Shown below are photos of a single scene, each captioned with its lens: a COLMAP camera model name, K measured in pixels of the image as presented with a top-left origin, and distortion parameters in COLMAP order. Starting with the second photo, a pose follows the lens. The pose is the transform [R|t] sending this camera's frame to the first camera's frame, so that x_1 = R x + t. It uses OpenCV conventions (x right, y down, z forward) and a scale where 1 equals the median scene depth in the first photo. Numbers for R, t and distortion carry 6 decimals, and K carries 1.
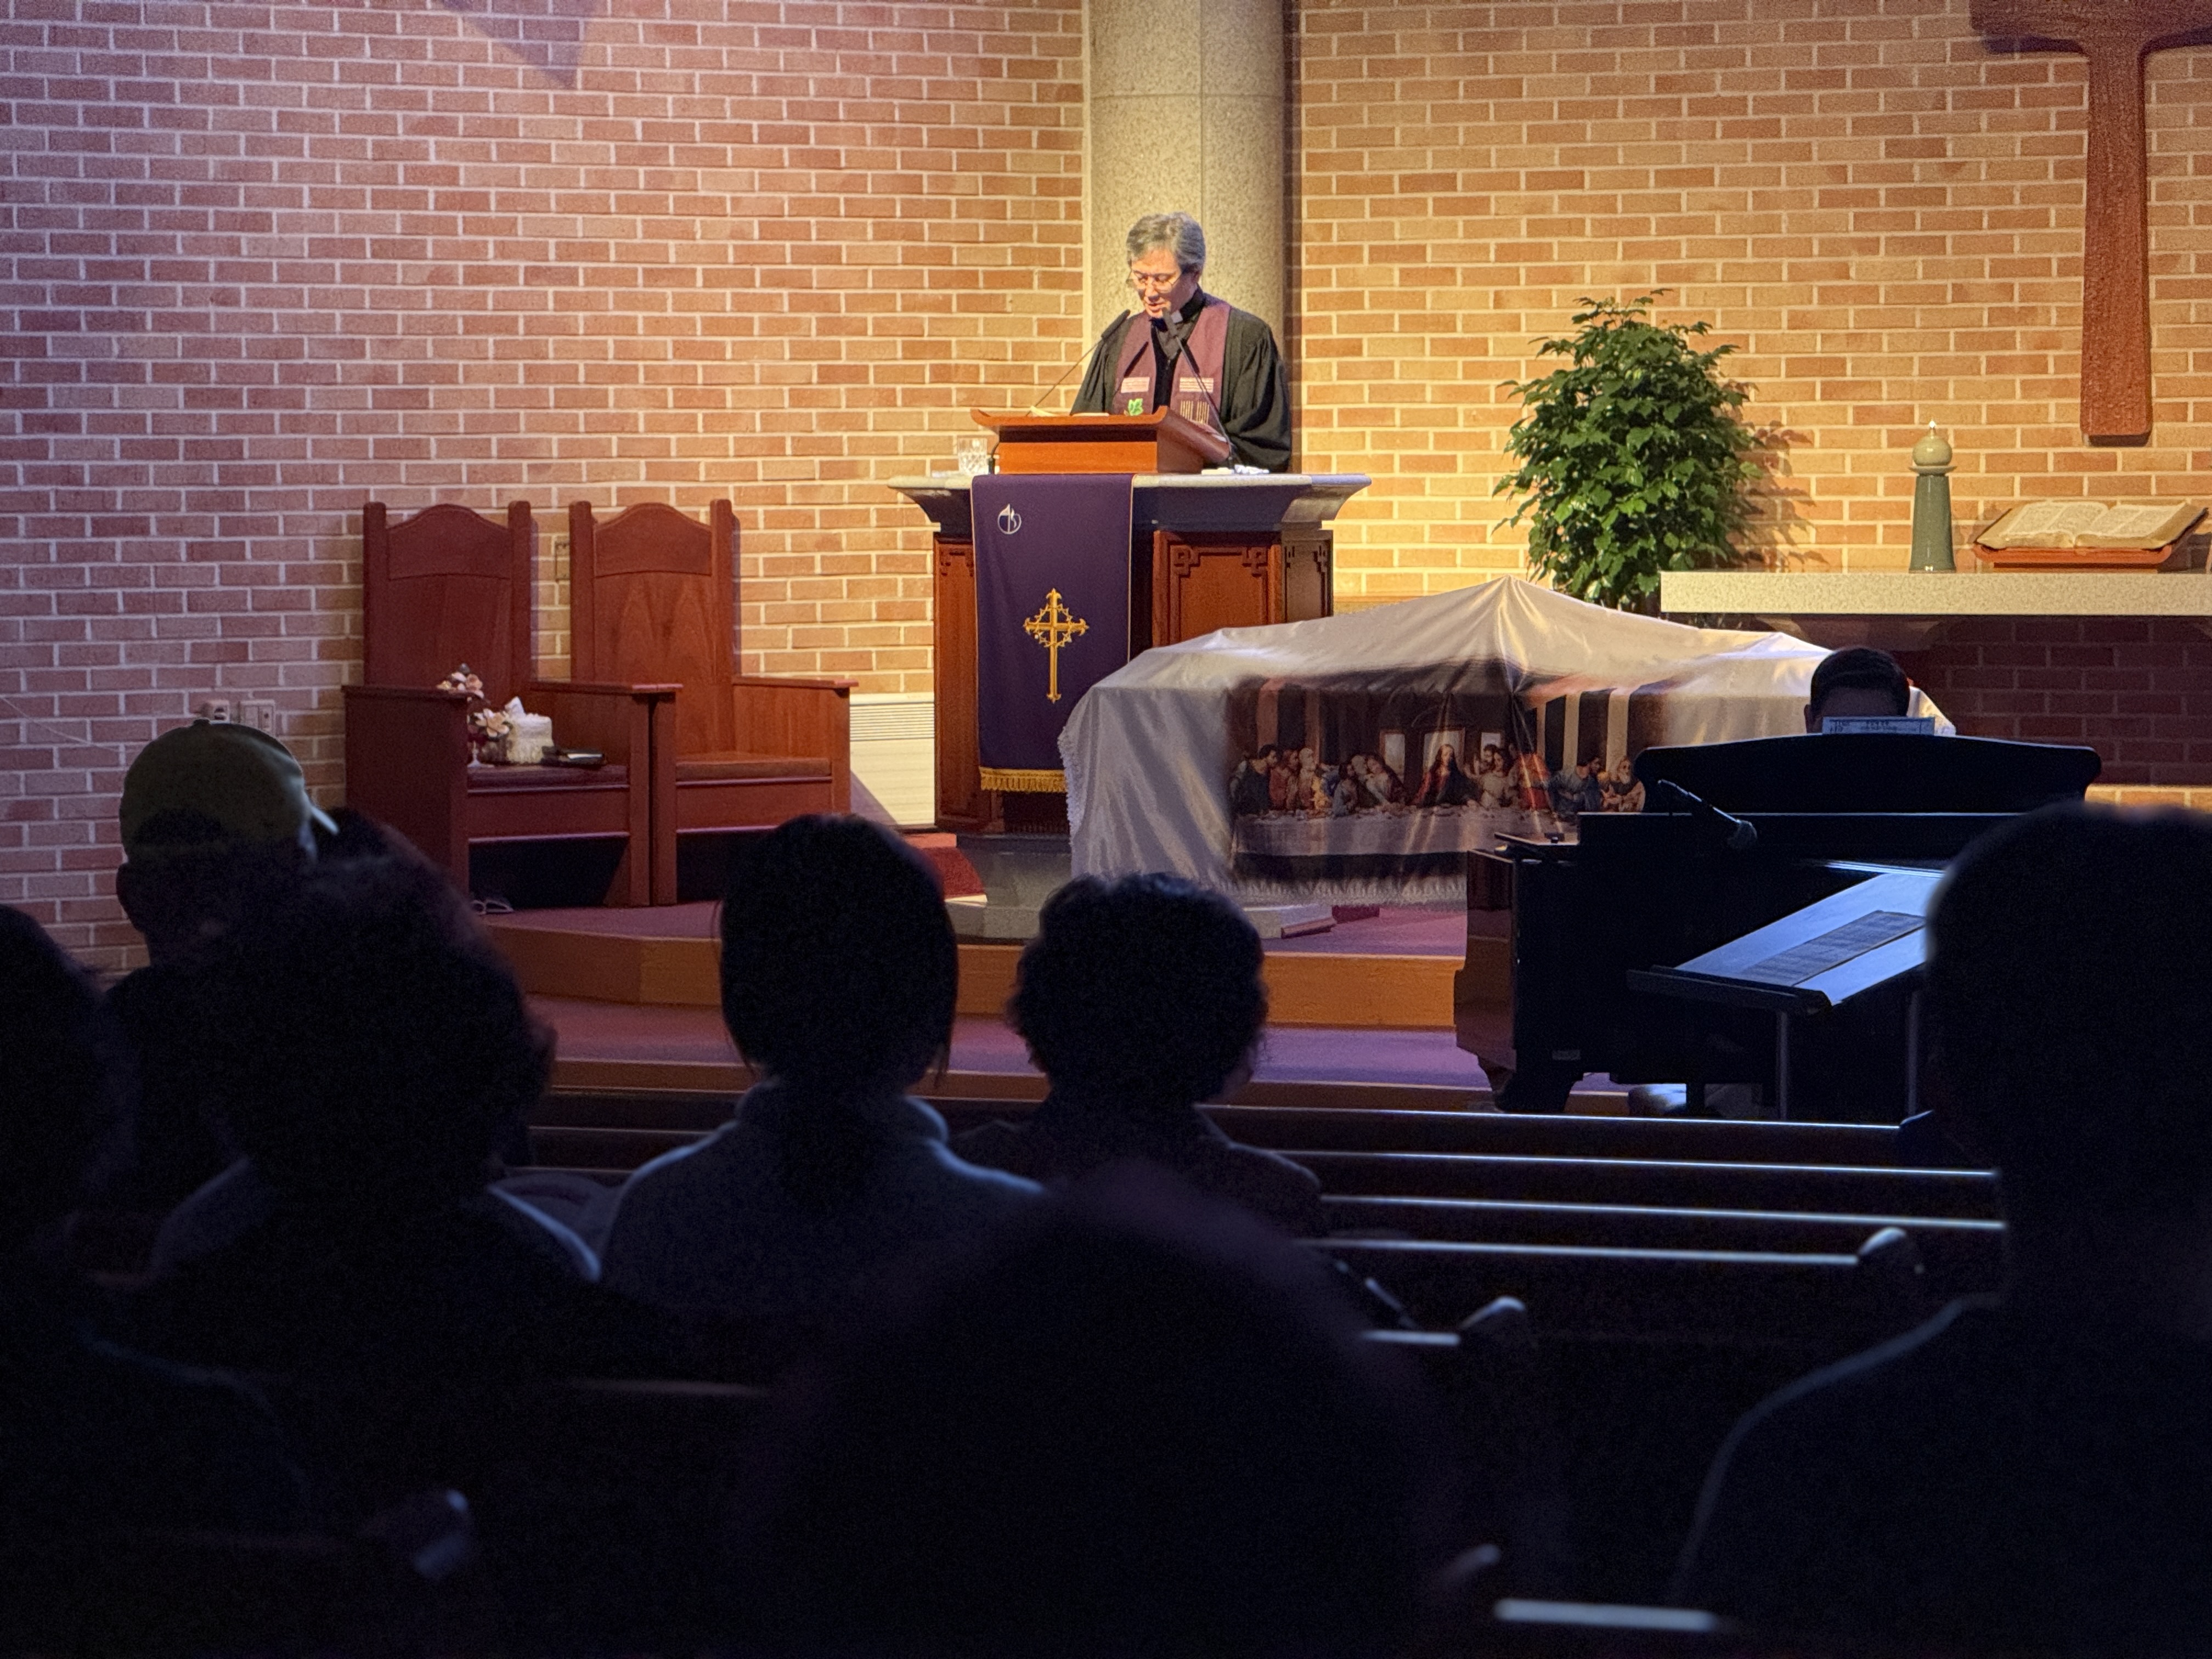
lens RADIAL K [[7802.1, 0, 1103.8], [0, 7802.1, 825.8], [0, 0, 1]] dist [0.263029, 0.000000]
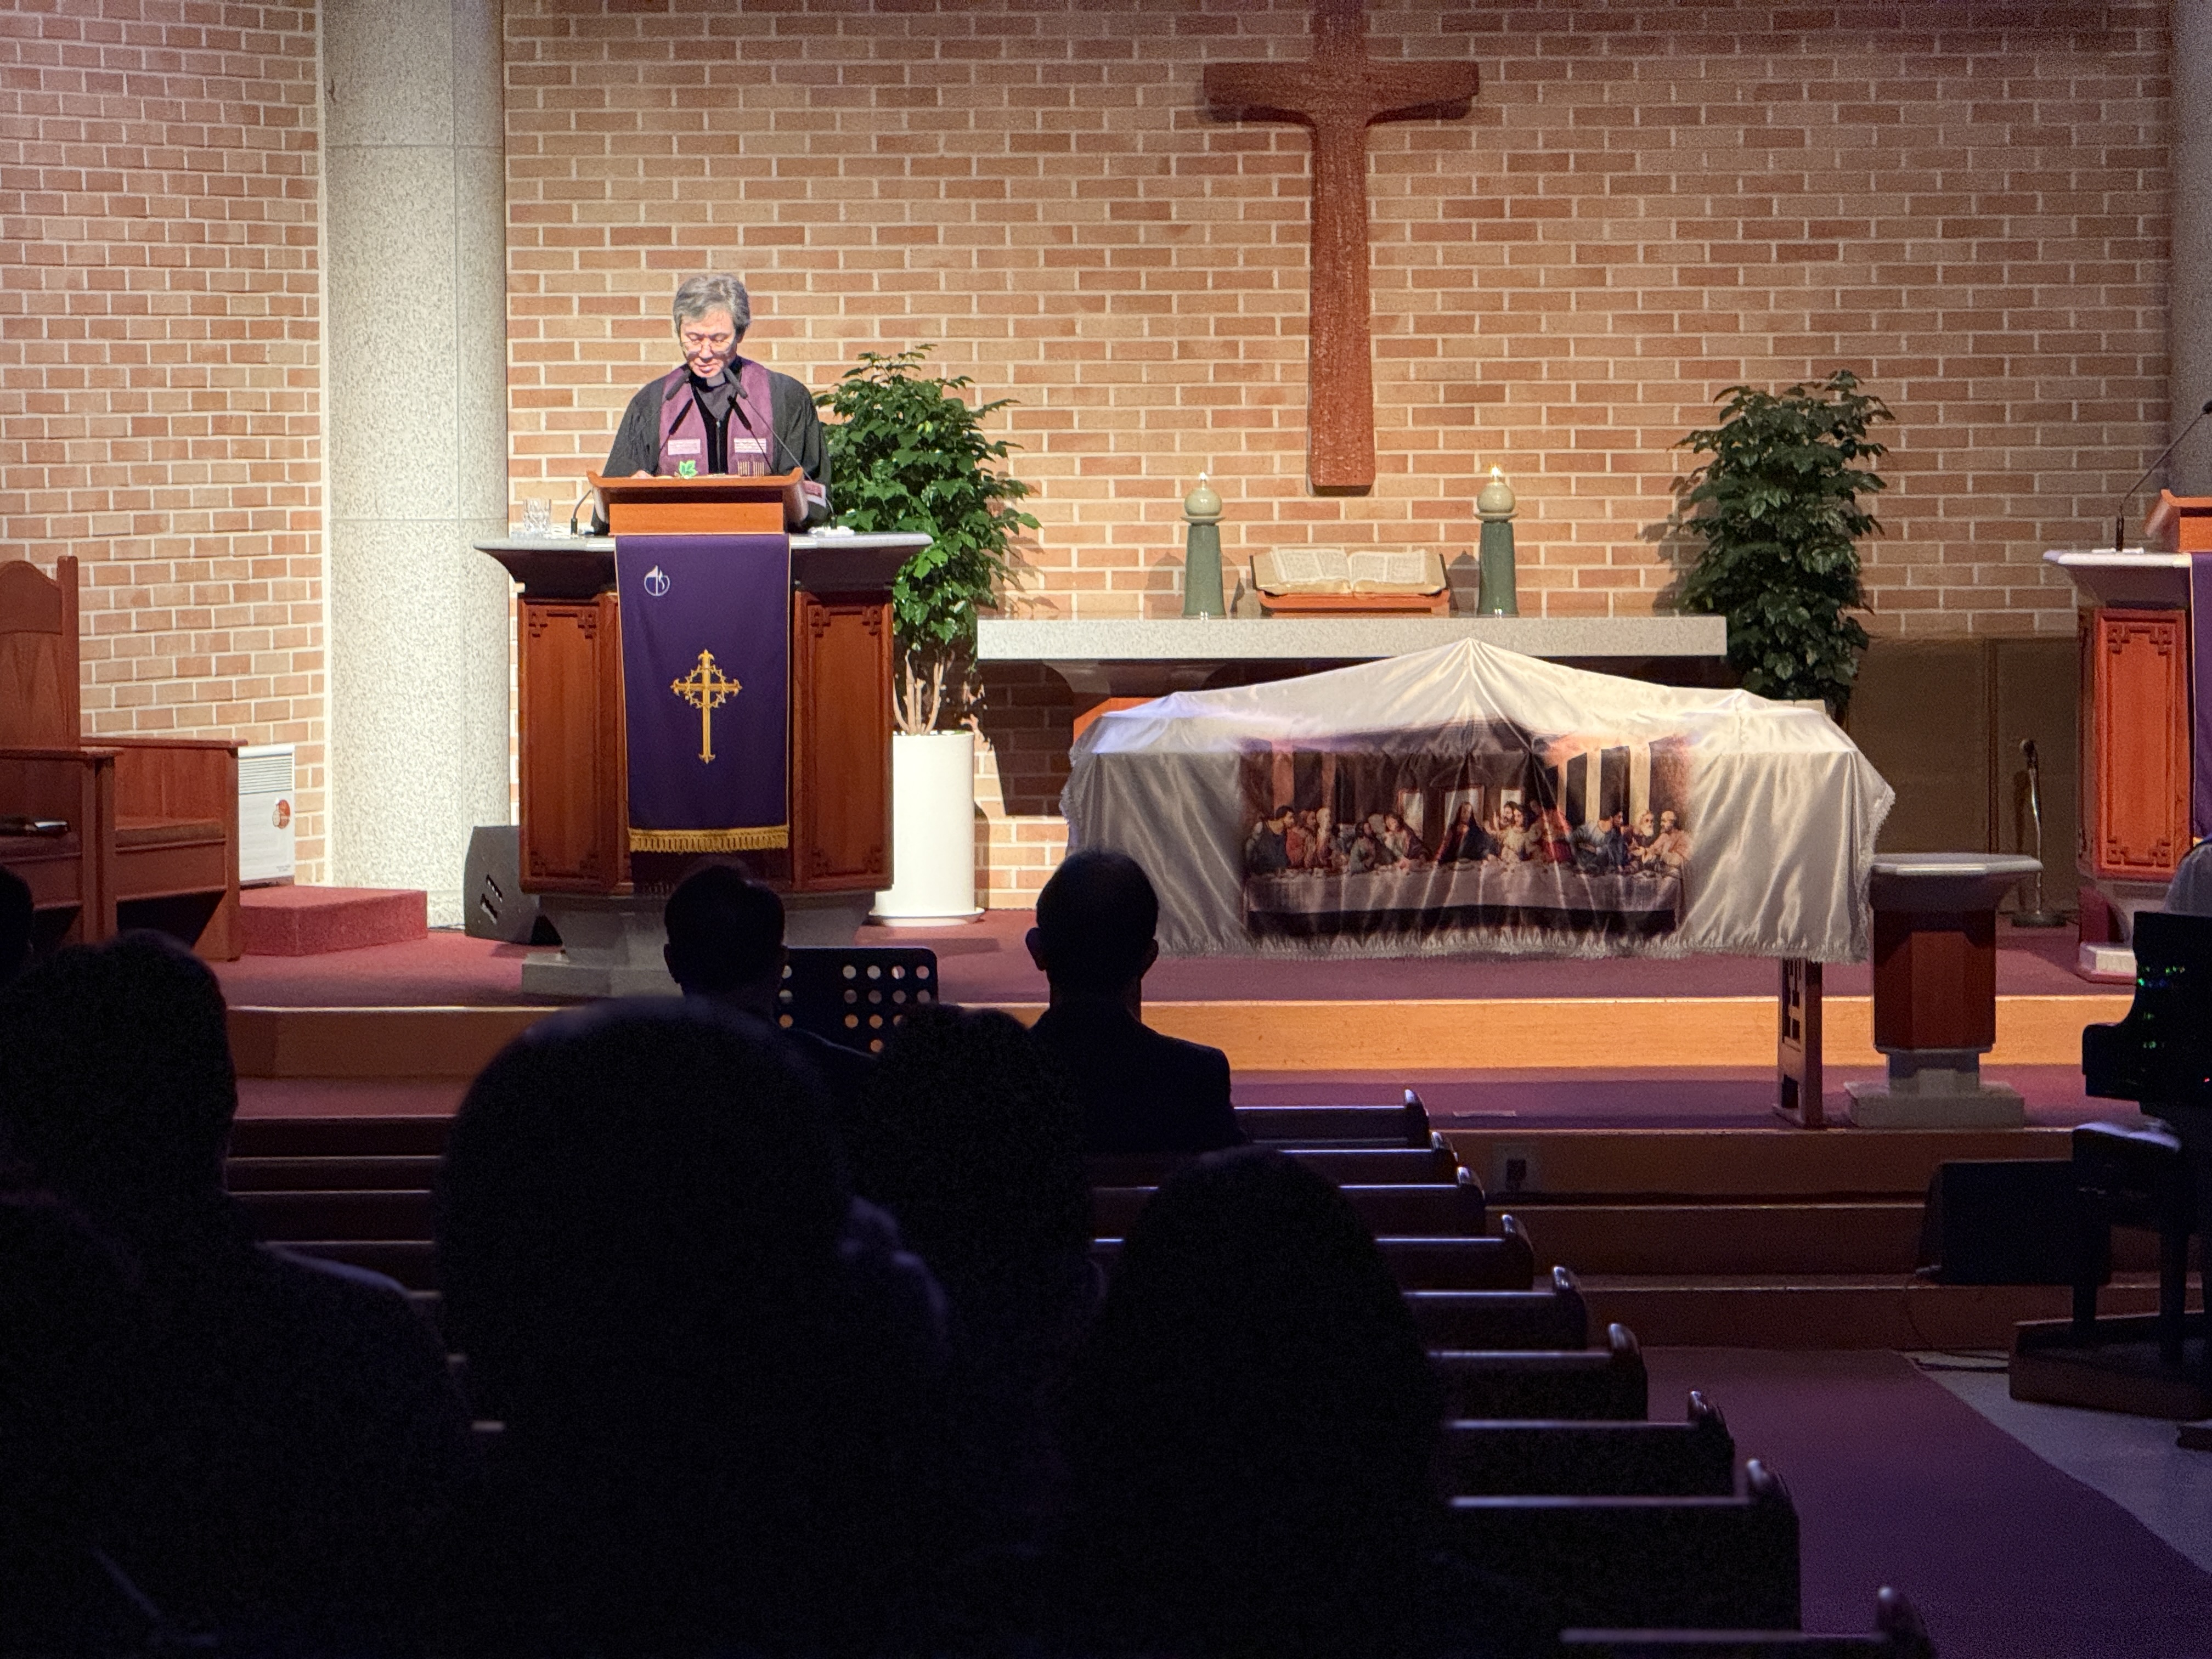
lens RADIAL K [[7802.1, 0, 1117.4], [0, 7802.1, 832.8], [0, 0, 1]] dist [0.263029, 0.000000]
pose [[0.907375, -0.023965, 0.419638, -0.339419], [0.022297, 0.999712, 0.008880, -0.012935], [-0.419730, 0.001299, 0.907648, 0.056343]]
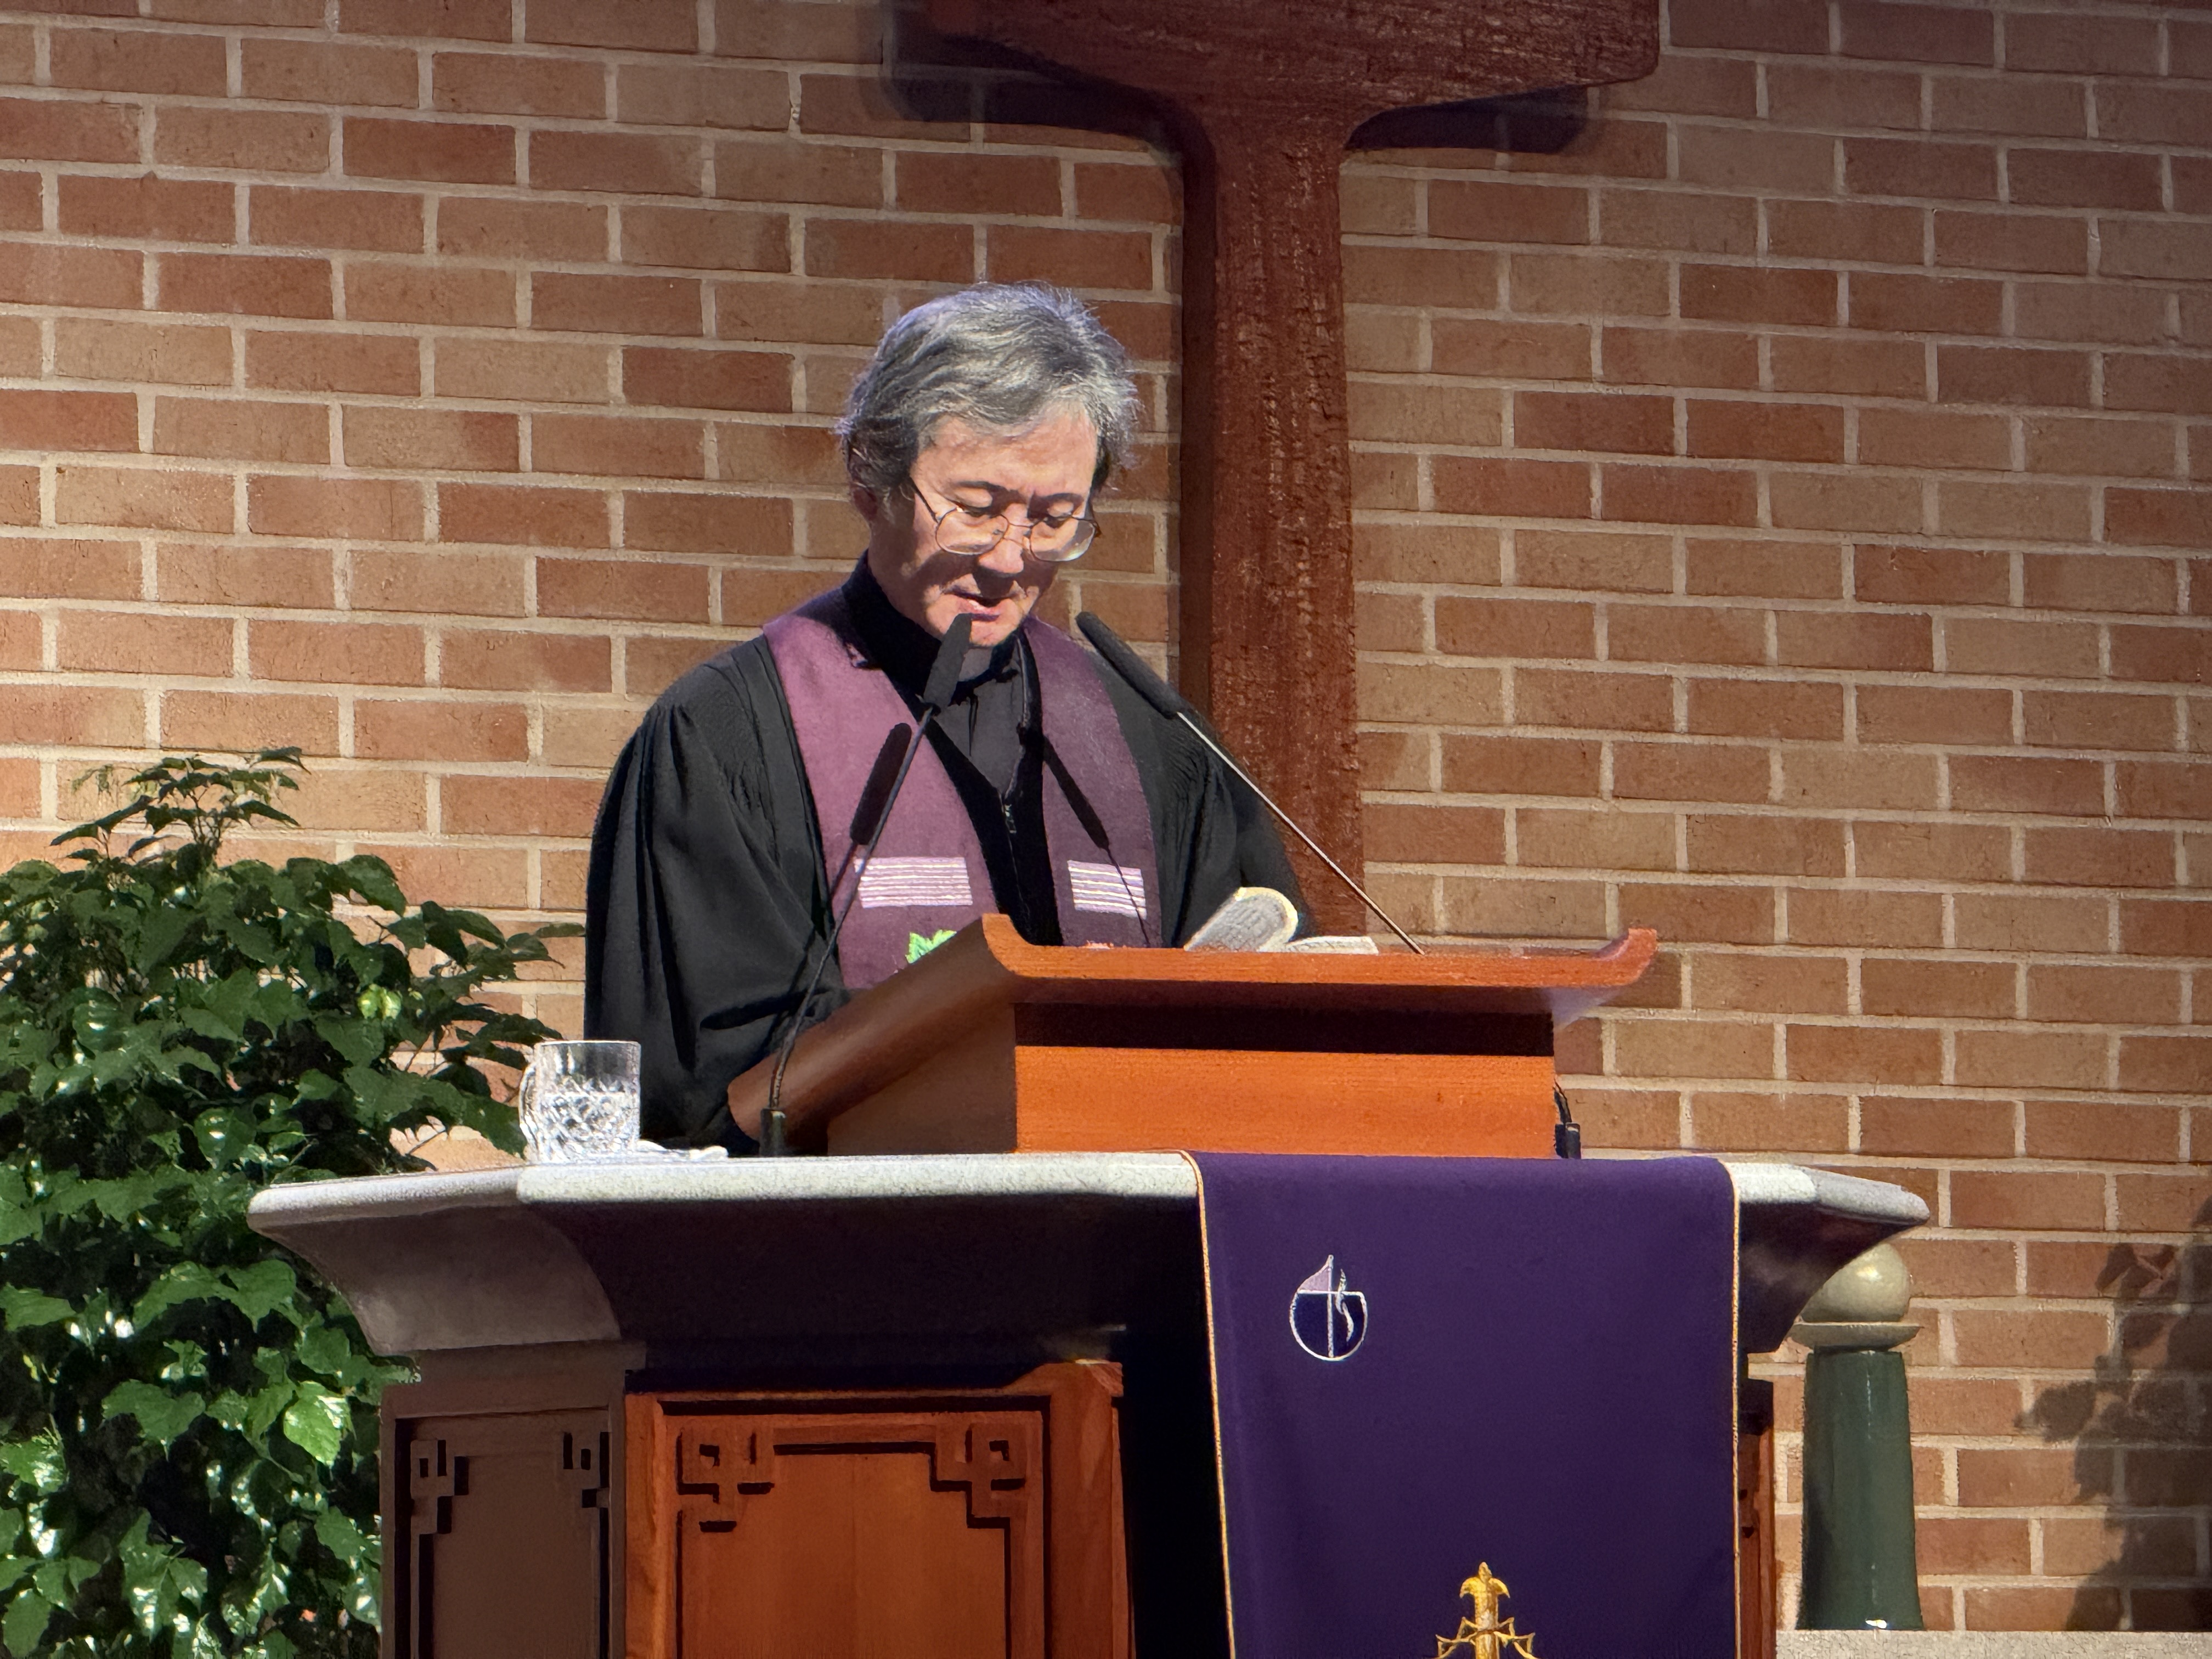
lens RADIAL K [[14470.9, 0, 1097.5], [0, 14470.9, 824.3], [0, 0, 1]] dist [0.235371, 0.000000]
pose [[0.595845, 0.055585, 0.801173, -0.379721], [0.044622, 0.993769, -0.102134, -0.004085], [-0.801859, 0.096606, 0.589652, 0.628033]]
